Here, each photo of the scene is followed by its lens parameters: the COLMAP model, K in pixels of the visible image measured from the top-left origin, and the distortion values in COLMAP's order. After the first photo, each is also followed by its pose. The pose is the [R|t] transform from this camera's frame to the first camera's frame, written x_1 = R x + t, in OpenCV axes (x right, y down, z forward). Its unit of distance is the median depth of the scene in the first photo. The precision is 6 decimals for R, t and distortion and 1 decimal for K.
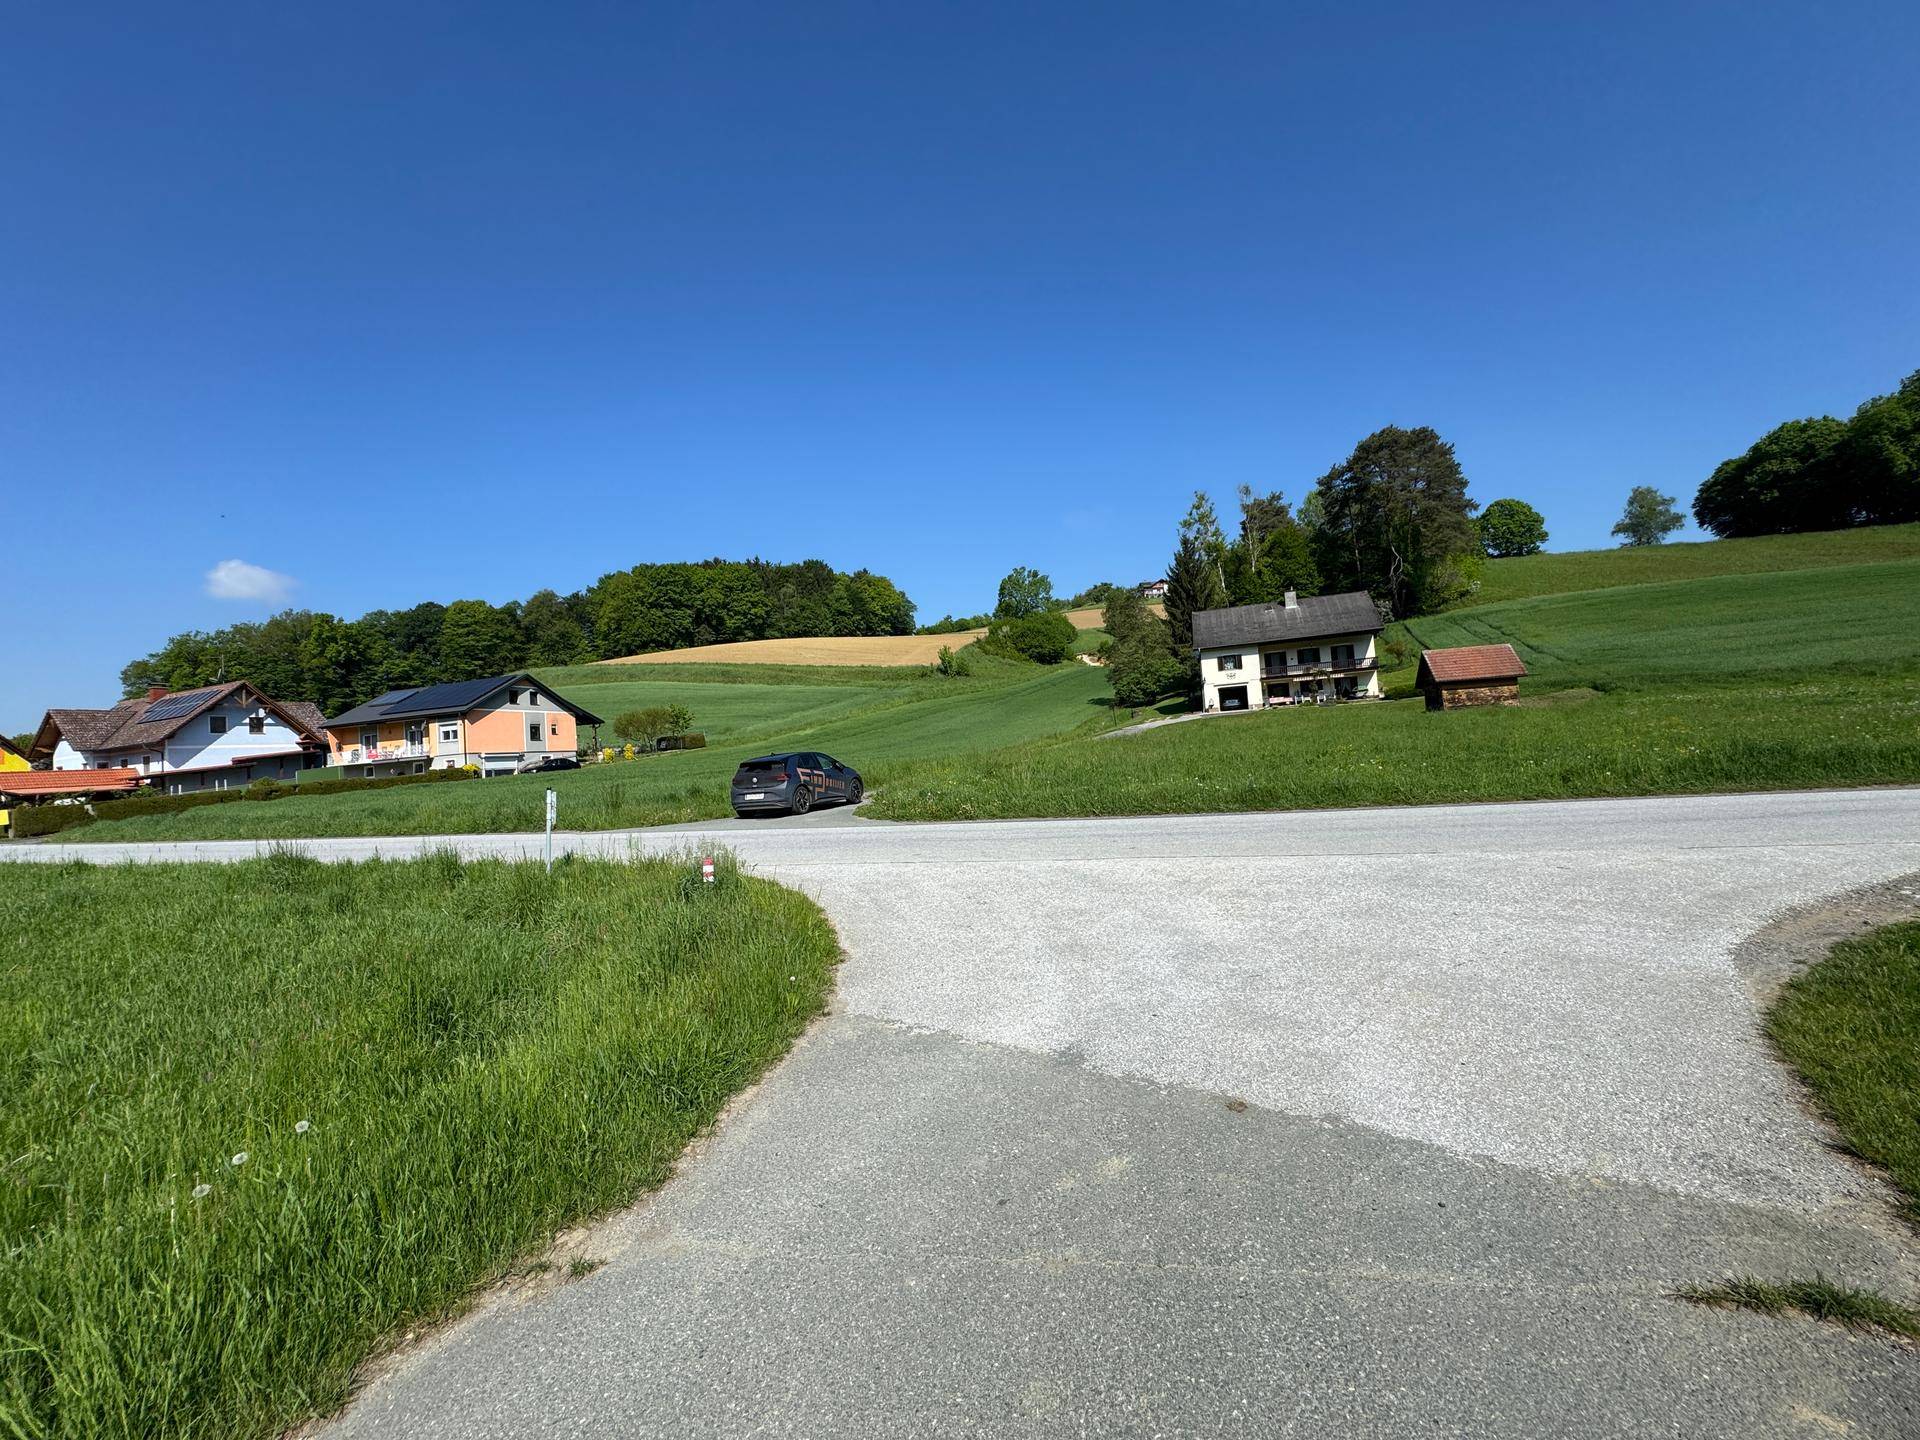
lens RADIAL K [[766.4, 0, 952.4], [0, 766.4, 731.7], [0, 0, 1]] dist [-0.003197, 0.000378]
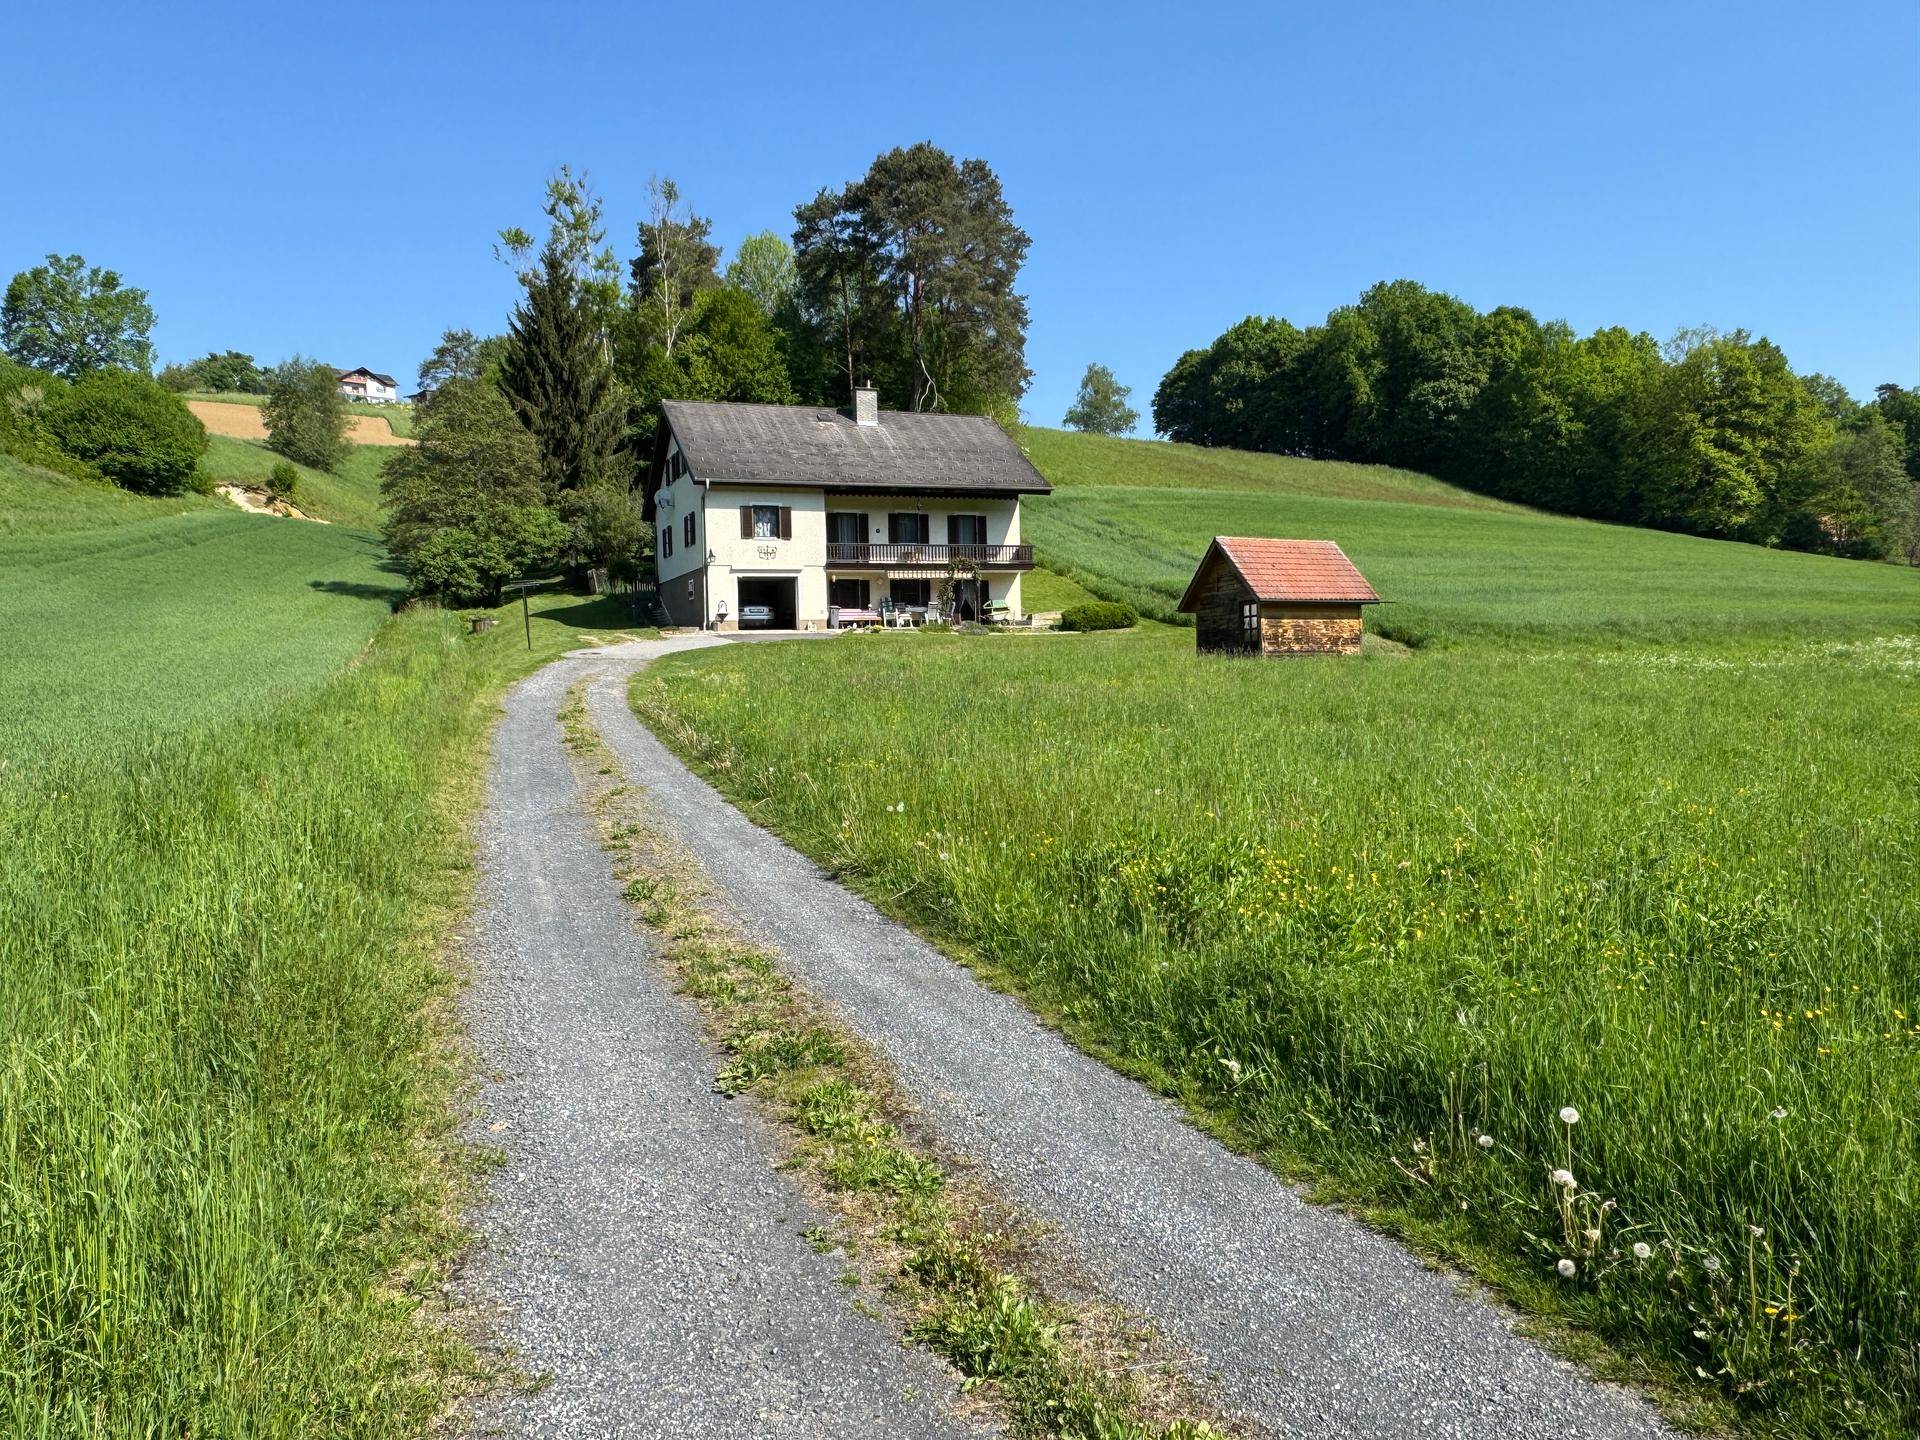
lens RADIAL K [[1341.6, 0, 958.7], [0, 1341.6, 728.8], [0, 0, 1]] dist [-0.018943, 0.018094]
pose [[0.747423, 0.024060, 0.663913, -0.033581], [-0.050284, 0.998526, 0.020422, 0.004115], [-0.662443, -0.048649, 0.747531, 0.166588]]
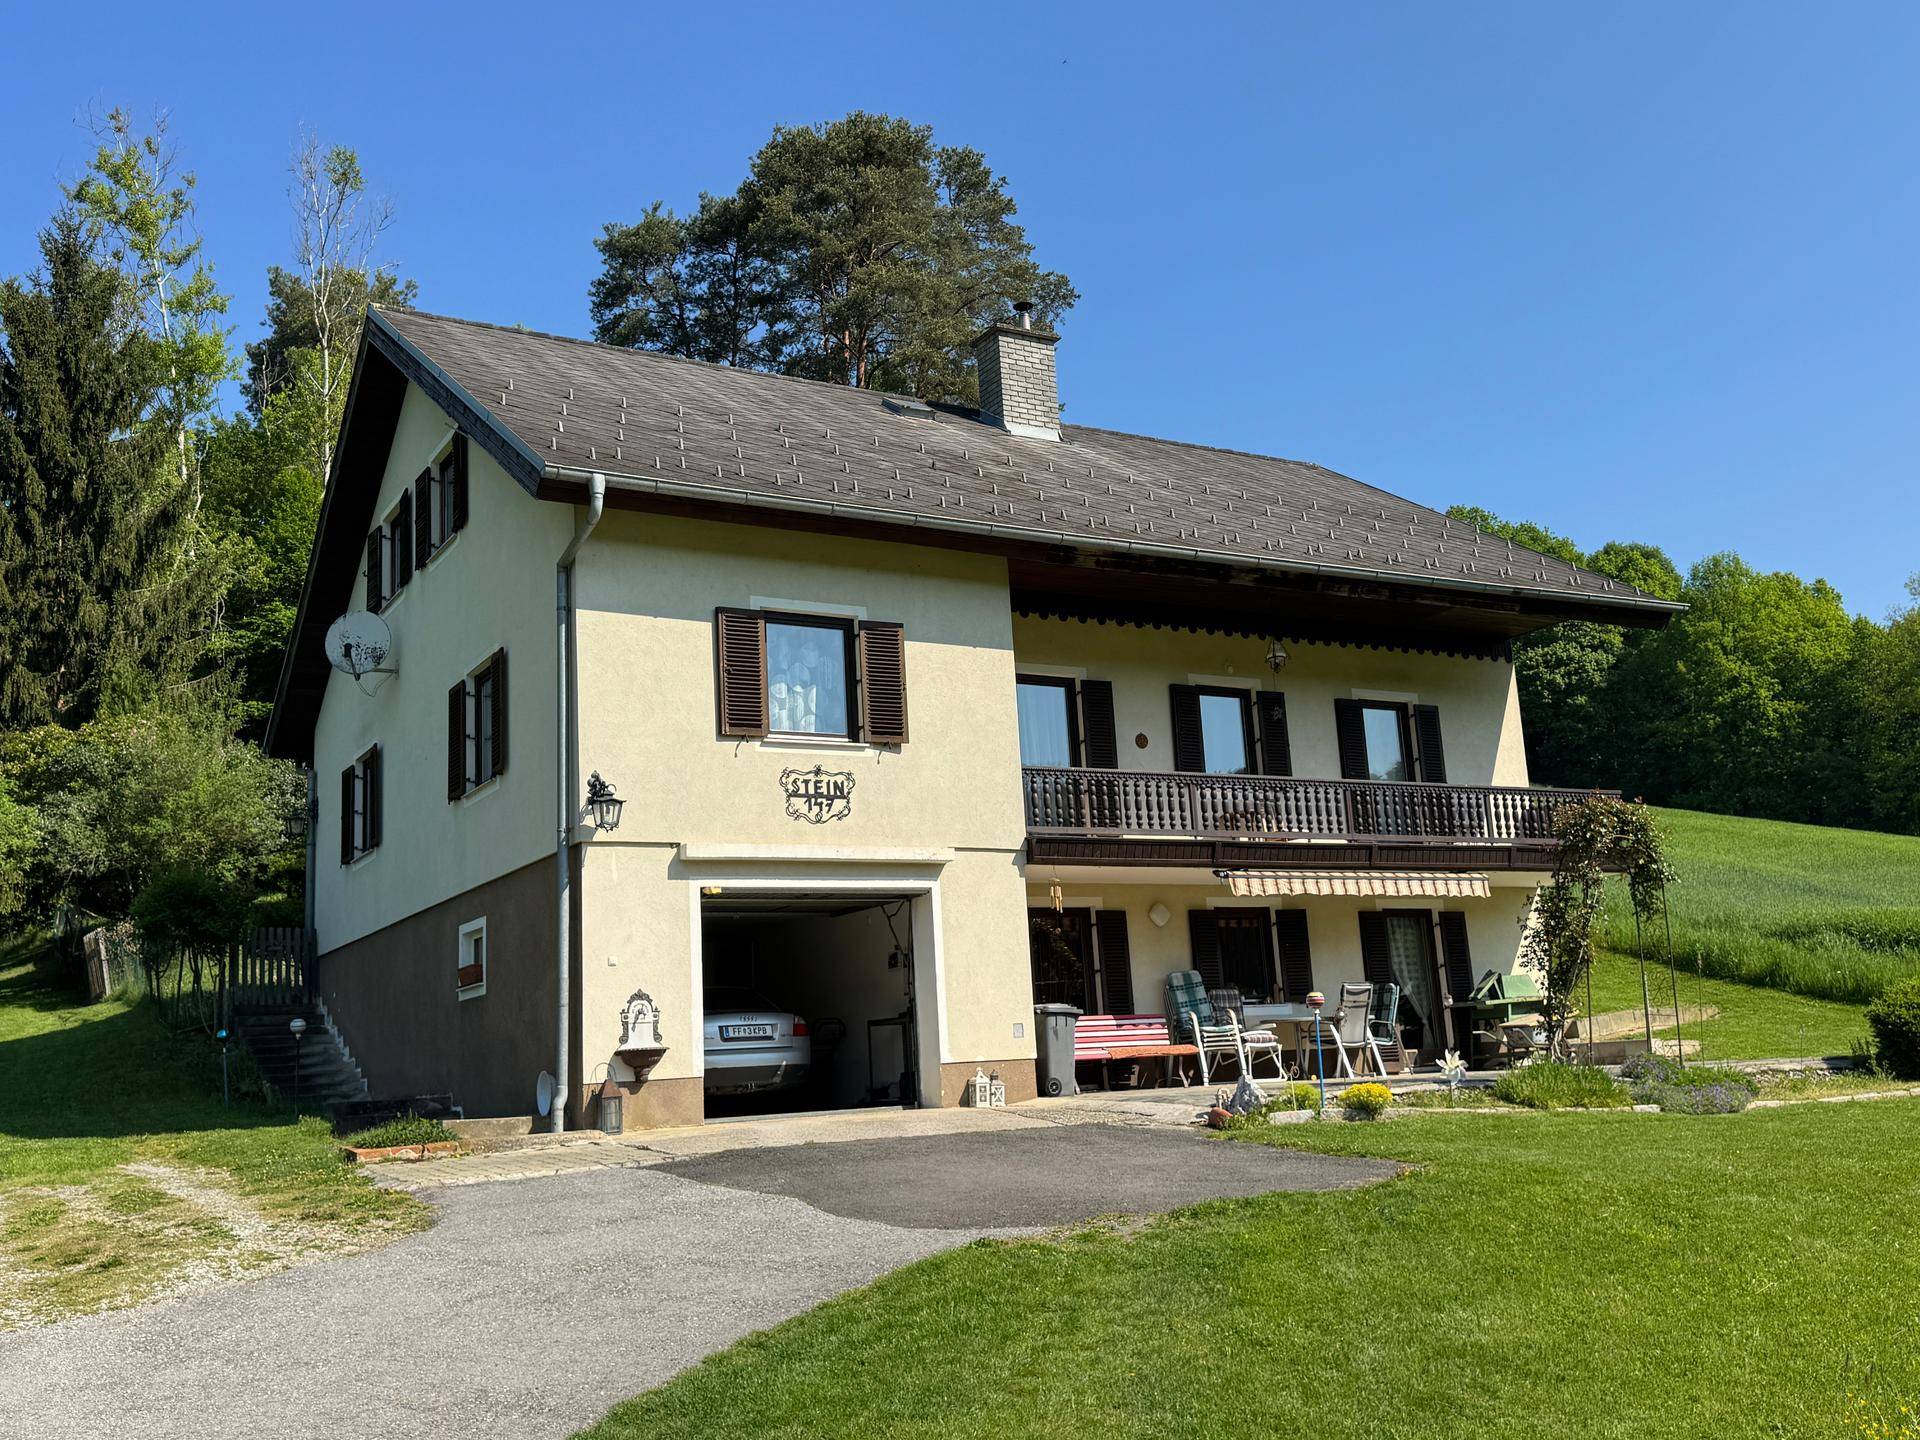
lens RADIAL K [[1818.7, 0, 976.4], [0, 1818.7, 716.2], [0, 0, 1]] dist [0.048673, 0.000000]
pose [[0.640874, 0.189175, 0.743971, 0.089406], [-0.010965, 0.971316, -0.237539, -0.010519], [-0.767568, 0.144075, 0.624566, 0.402305]]
